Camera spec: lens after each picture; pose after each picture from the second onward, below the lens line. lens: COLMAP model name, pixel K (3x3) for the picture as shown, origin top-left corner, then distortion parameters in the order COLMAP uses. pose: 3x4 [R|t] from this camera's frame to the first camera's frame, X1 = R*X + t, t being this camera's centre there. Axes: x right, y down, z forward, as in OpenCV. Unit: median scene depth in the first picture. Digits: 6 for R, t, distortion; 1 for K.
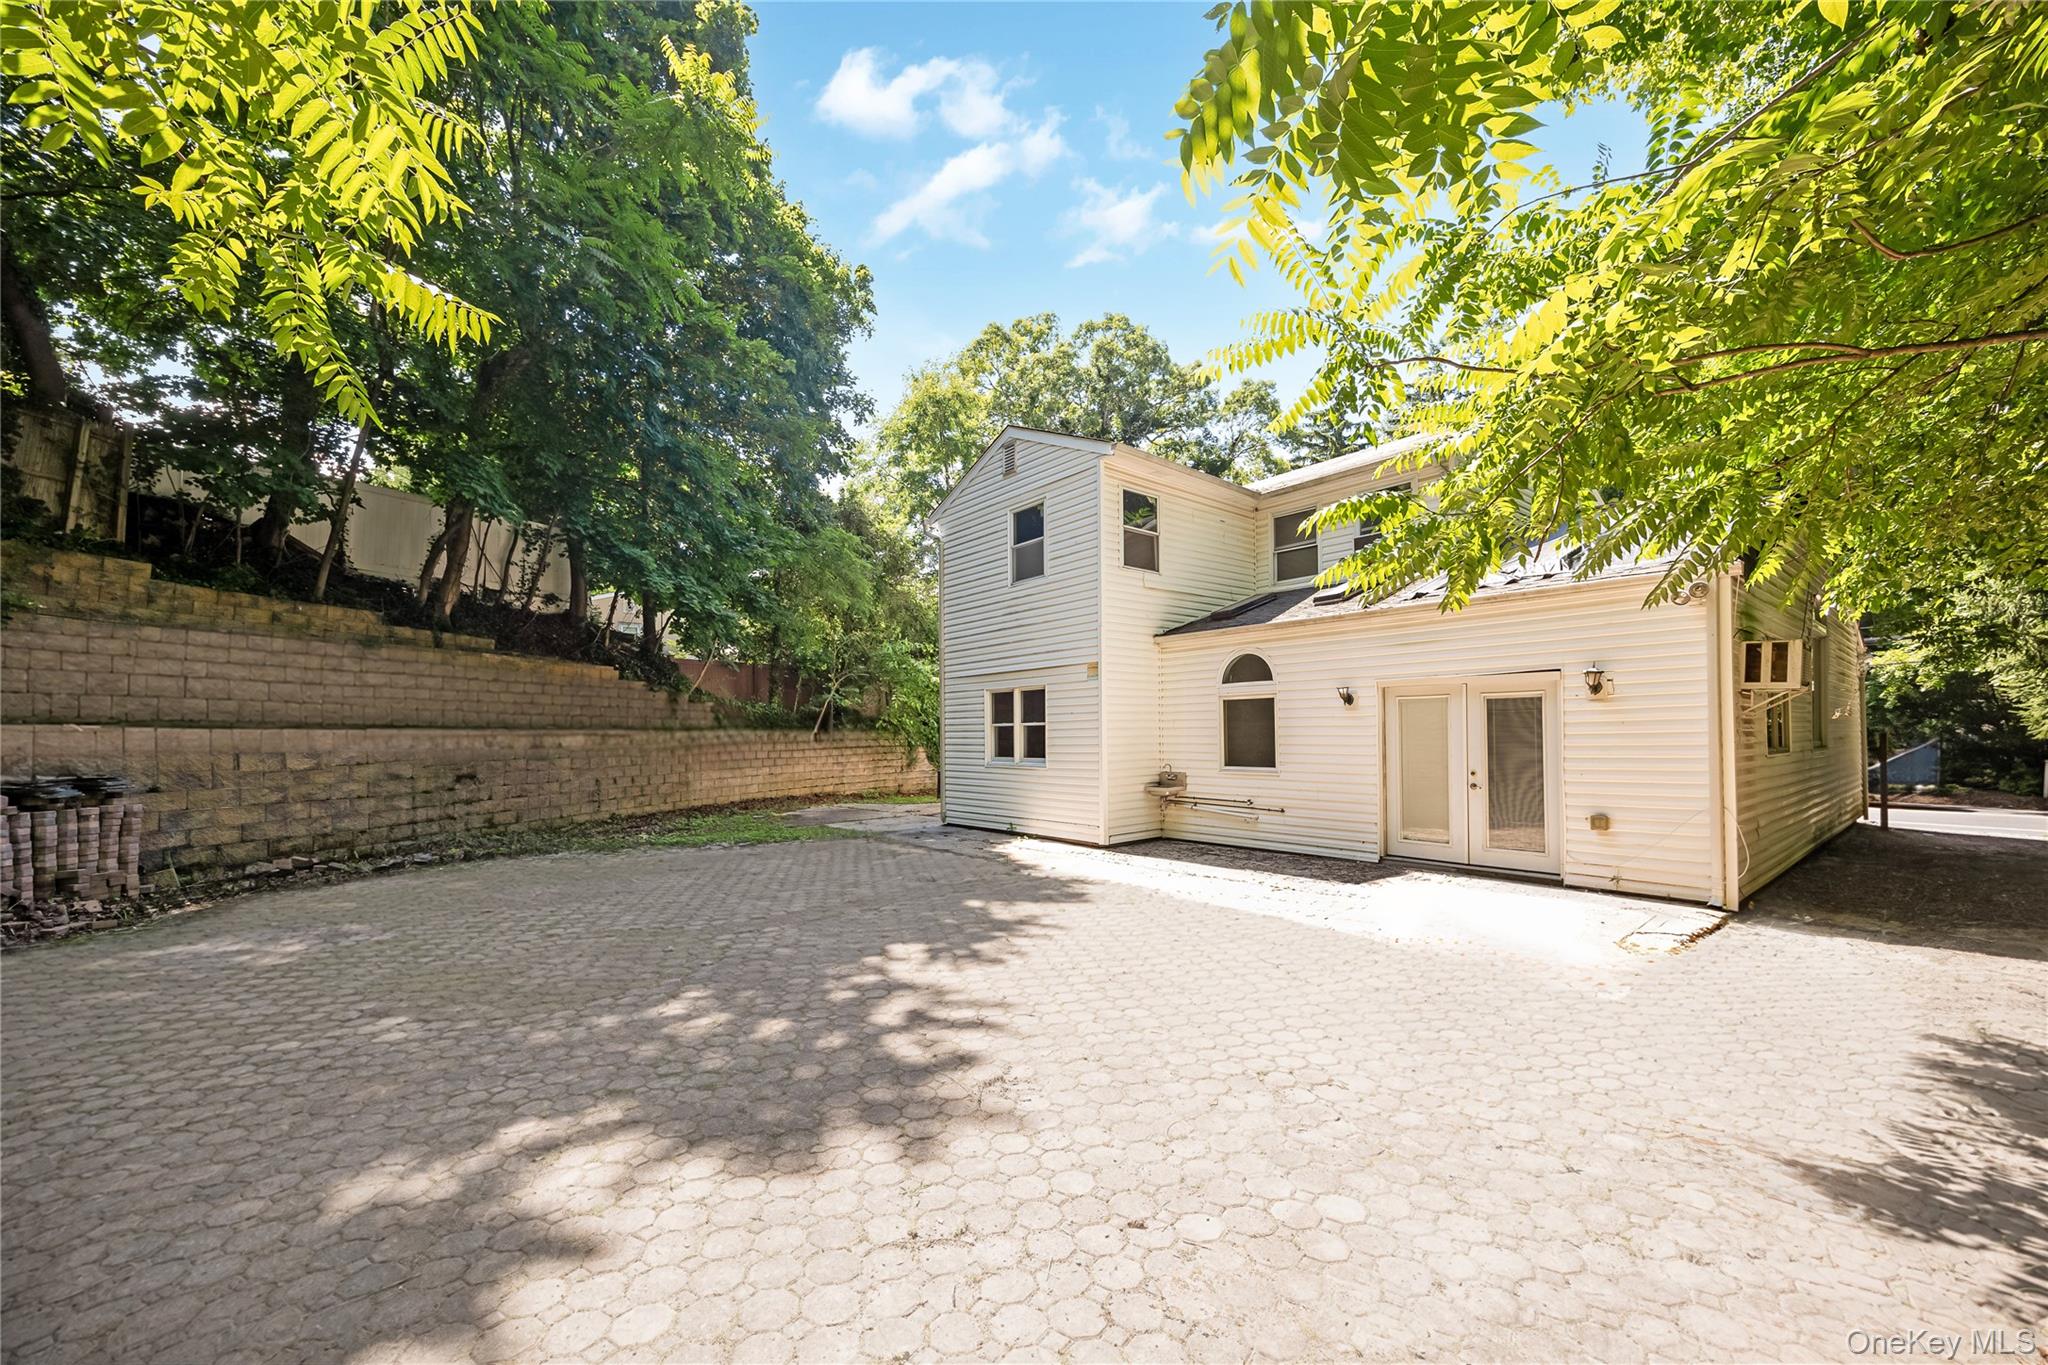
lens RADIAL K [[774.9, 0, 972.6], [0, 774.9, 731.9], [0, 0, 1]] dist [0.003334, 0.000183]
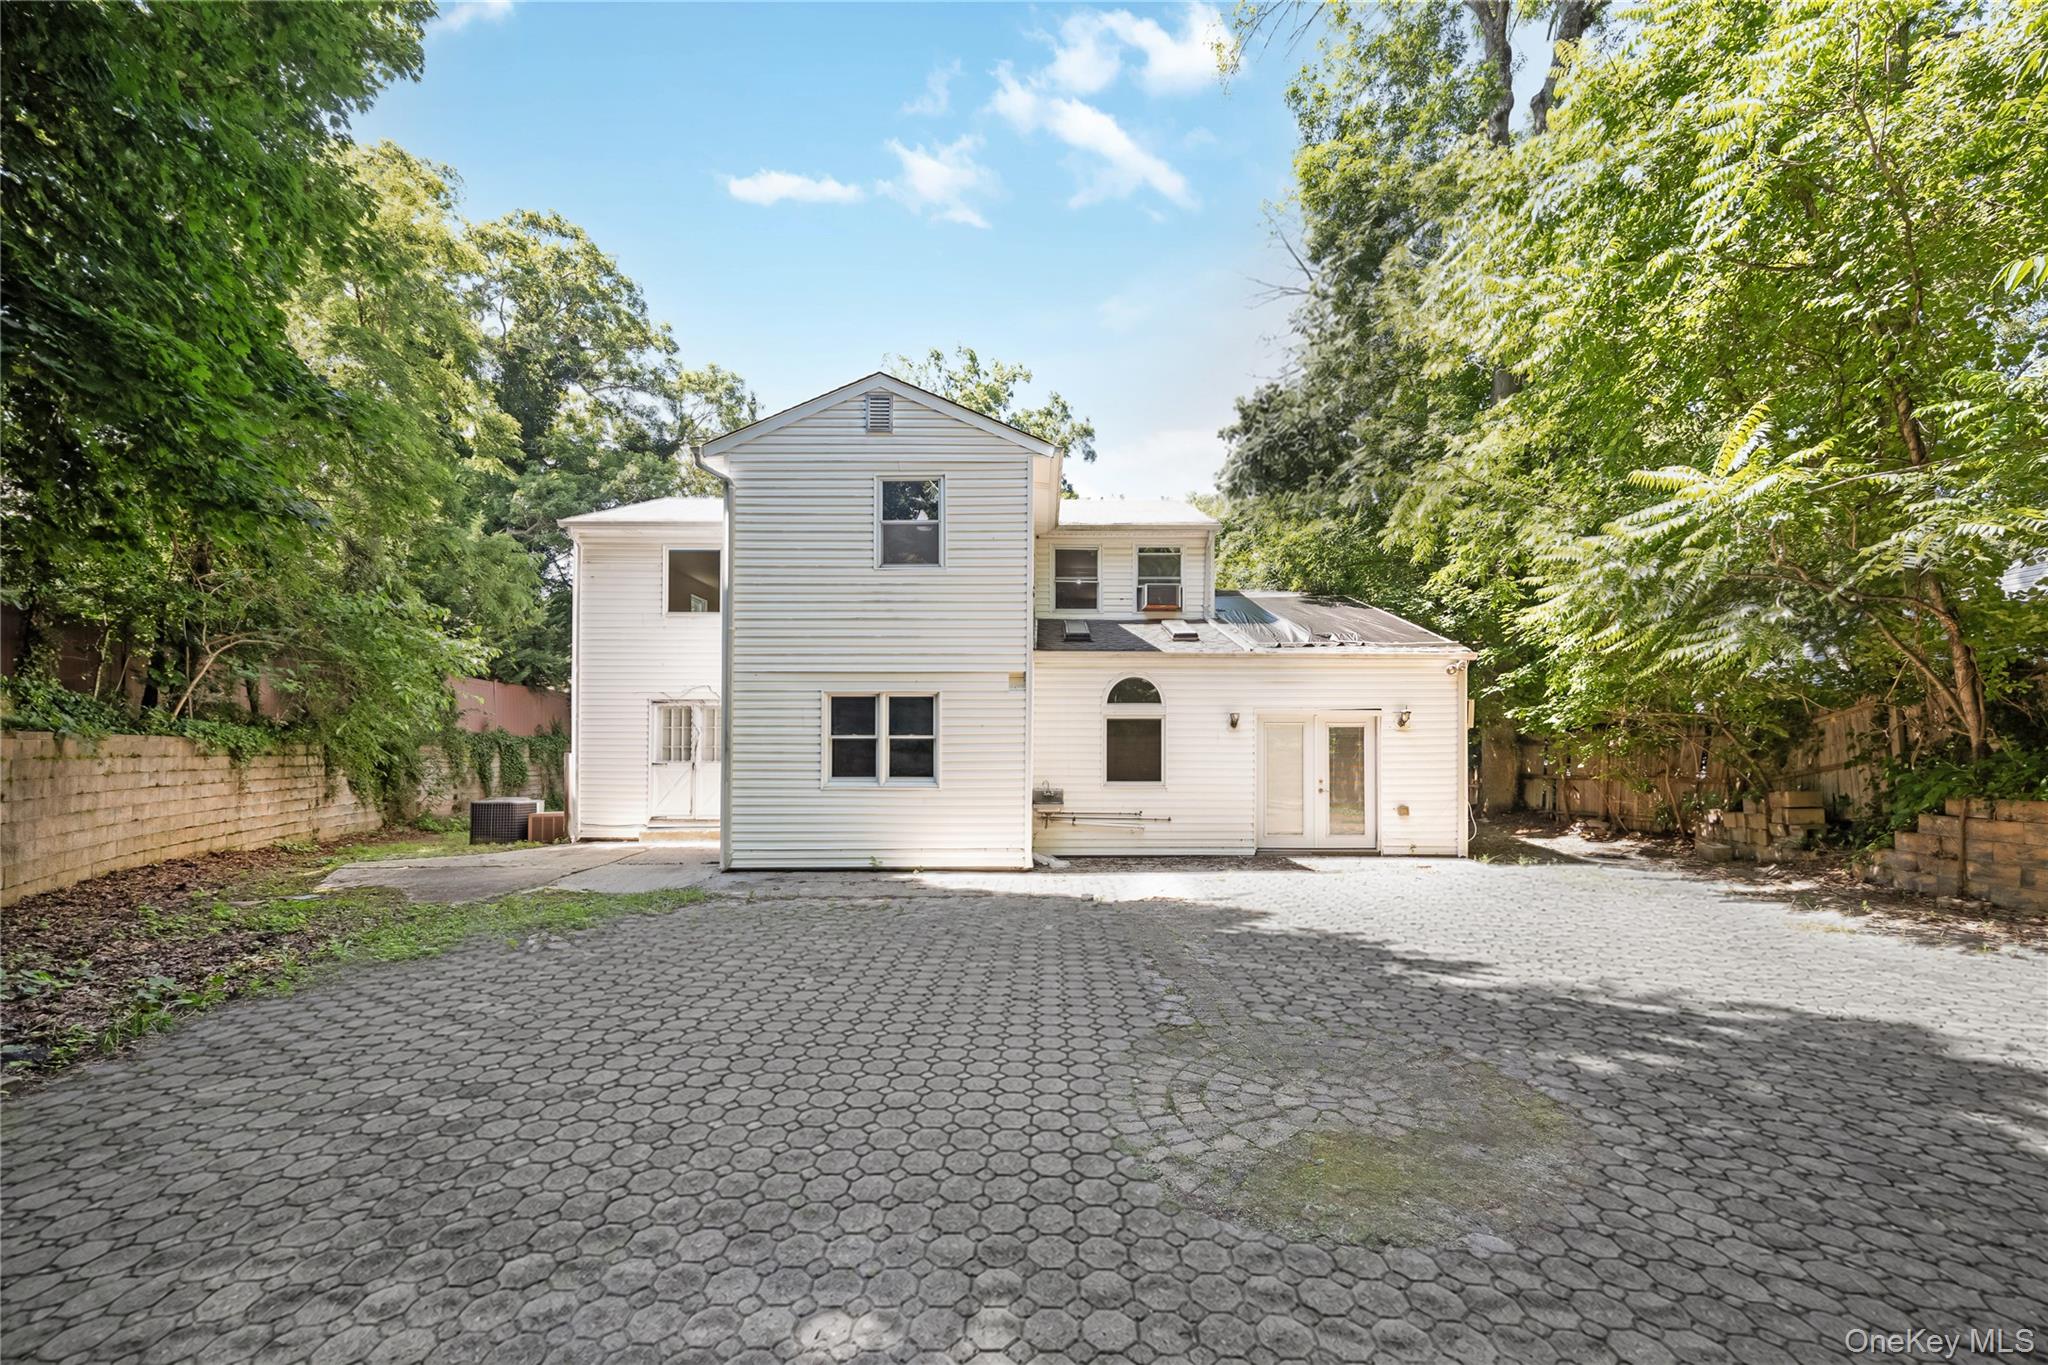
lens RADIAL K [[829.2, 0, 1014.3], [0, 829.2, 748.0], [0, 0, 1]] dist [-0.006703, -0.000596]
pose [[0.618086, 0.012513, 0.786011, -0.659009], [-0.009950, 0.999918, -0.008095, 0.009148], [-0.786047, -0.002817, 0.618160, 0.415359]]
